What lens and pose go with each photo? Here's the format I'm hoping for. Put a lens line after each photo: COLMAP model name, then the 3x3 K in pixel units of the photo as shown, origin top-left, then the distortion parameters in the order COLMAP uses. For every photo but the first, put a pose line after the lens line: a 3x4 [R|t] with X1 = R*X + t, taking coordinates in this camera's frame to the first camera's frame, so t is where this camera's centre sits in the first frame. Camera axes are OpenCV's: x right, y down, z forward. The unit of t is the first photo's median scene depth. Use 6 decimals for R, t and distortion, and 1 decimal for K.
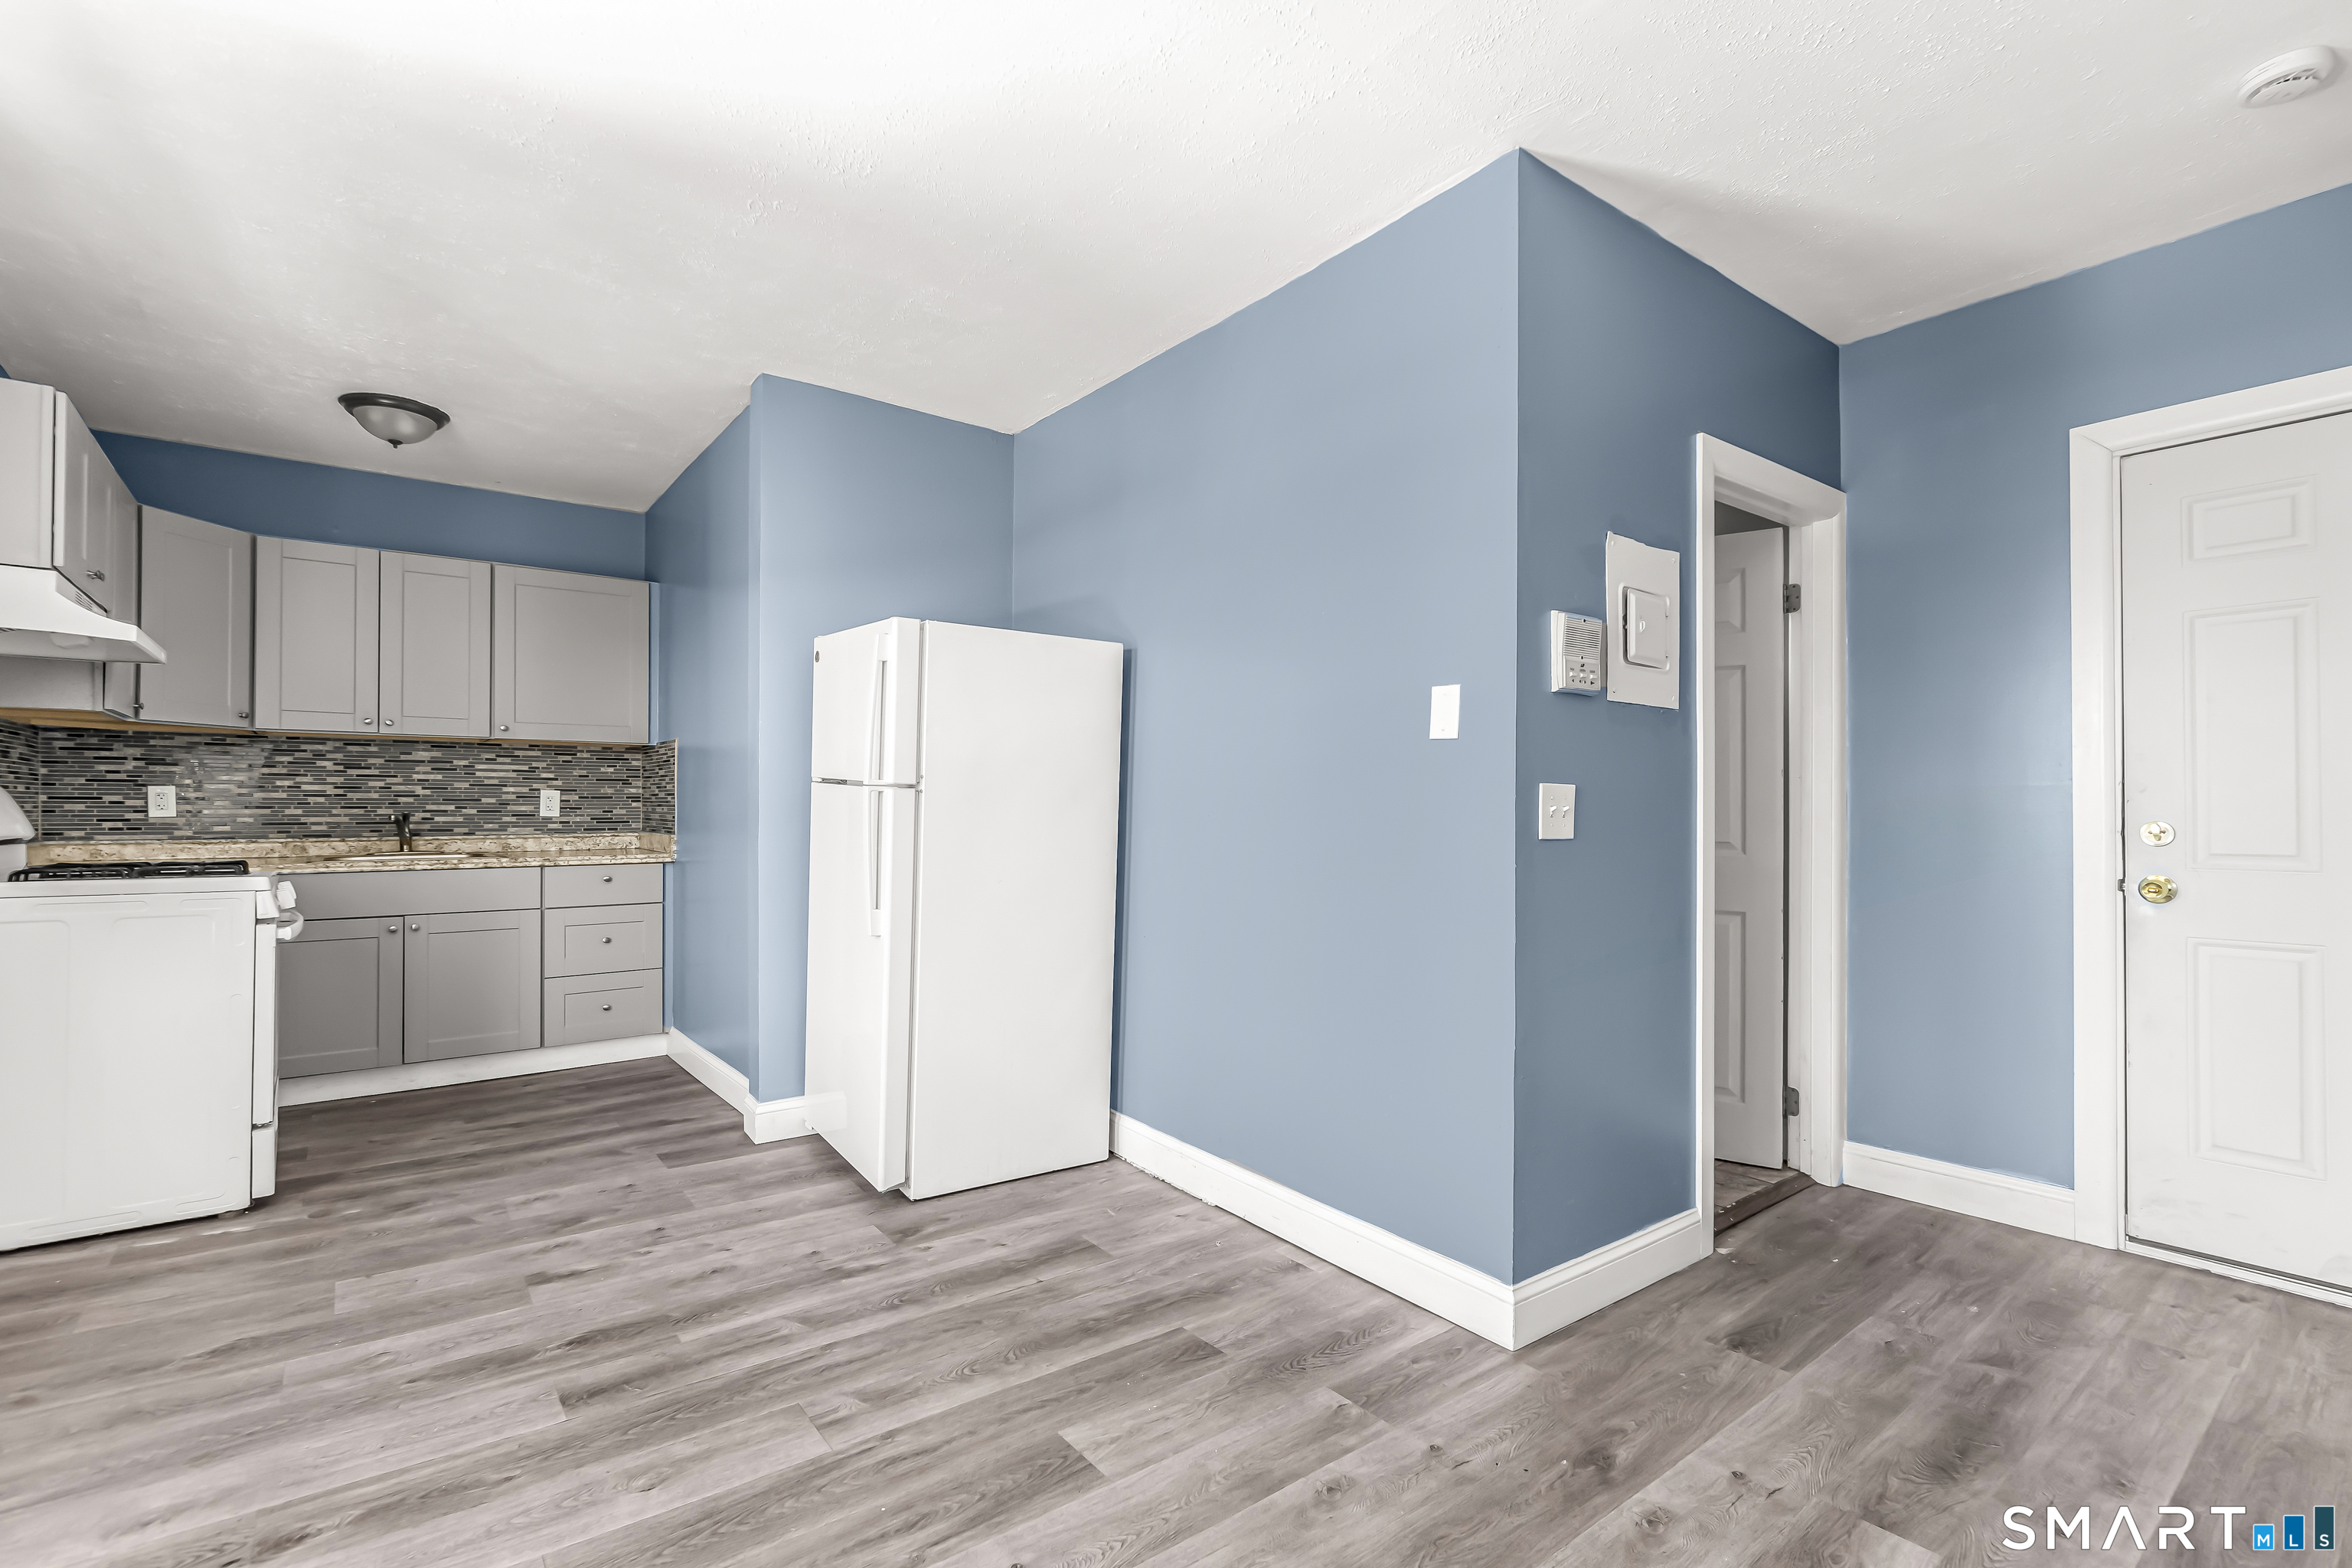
lens RADIAL K [[1050.4, 0, 1185.3], [0, 1050.4, 813.3], [0, 0, 1]] dist [-0.002784, -0.000067]
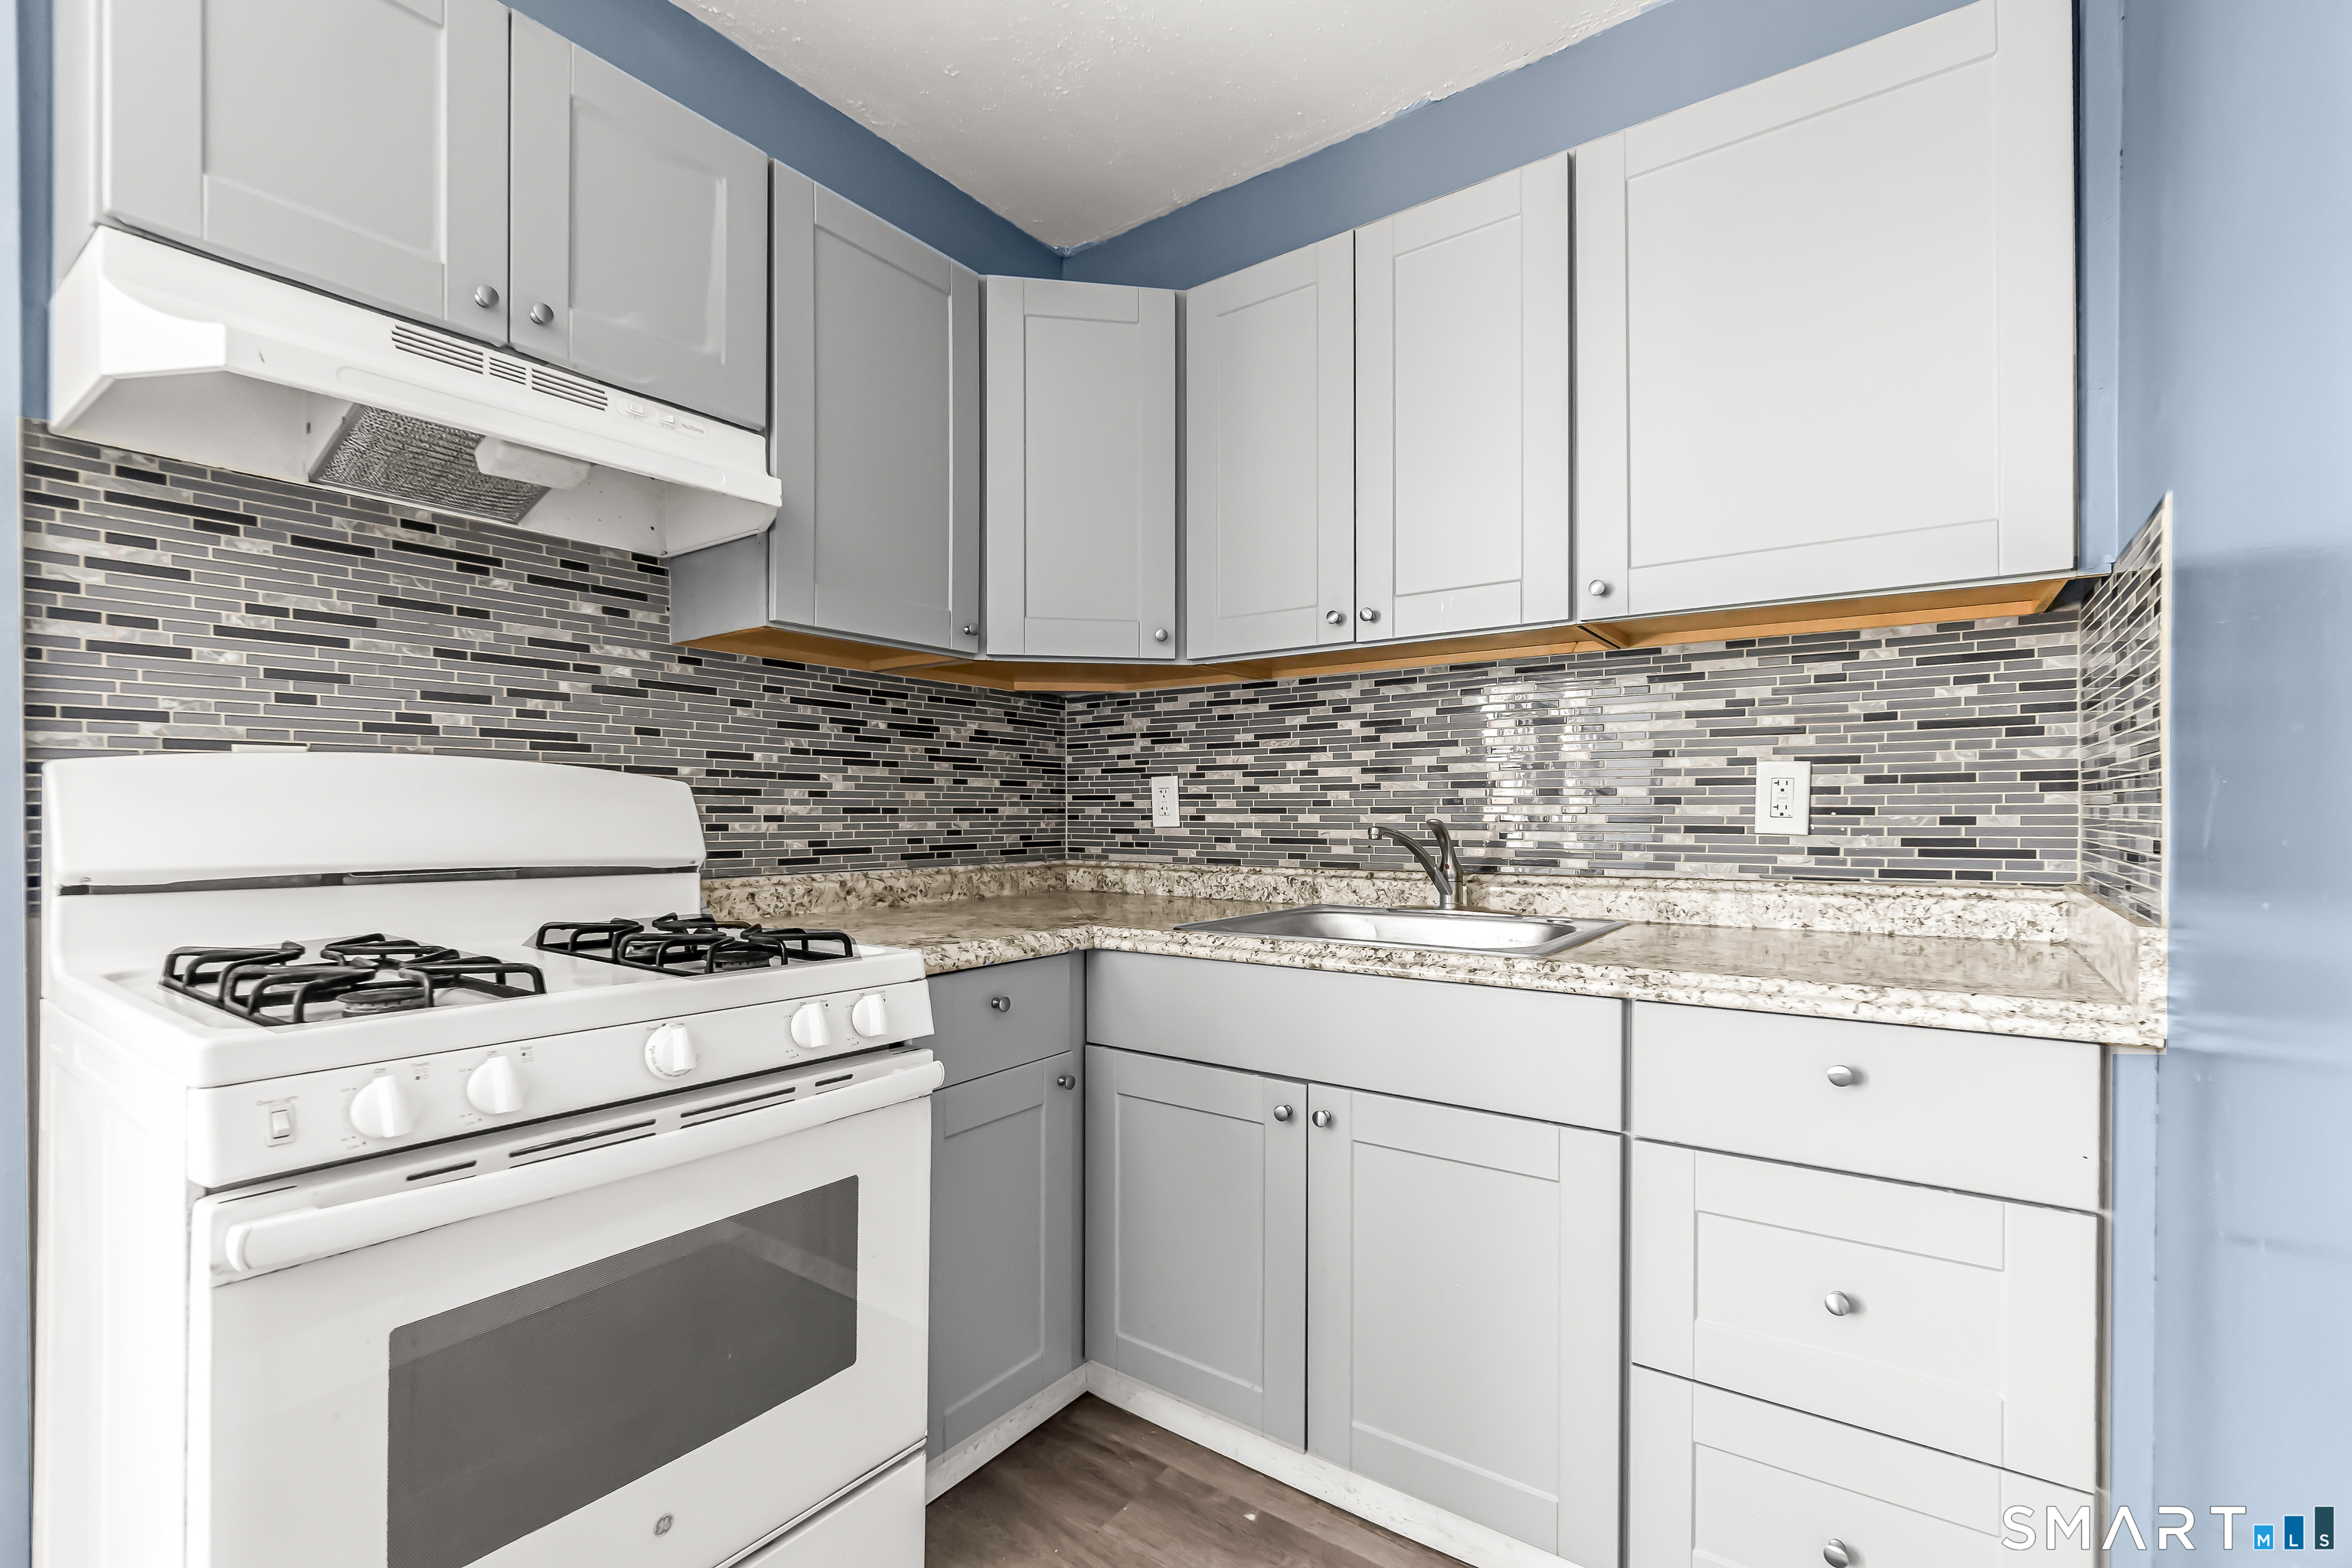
lens RADIAL K [[1050.4, 0, 1185.3], [0, 1050.4, 813.3], [0, 0, 1]] dist [-0.002784, -0.000067]
pose [[0.269354, -0.004910, -0.963029, -0.373297], [-0.007057, 0.999950, -0.007072, 0.000007], [0.963015, 0.008701, 0.269306, 0.842168]]
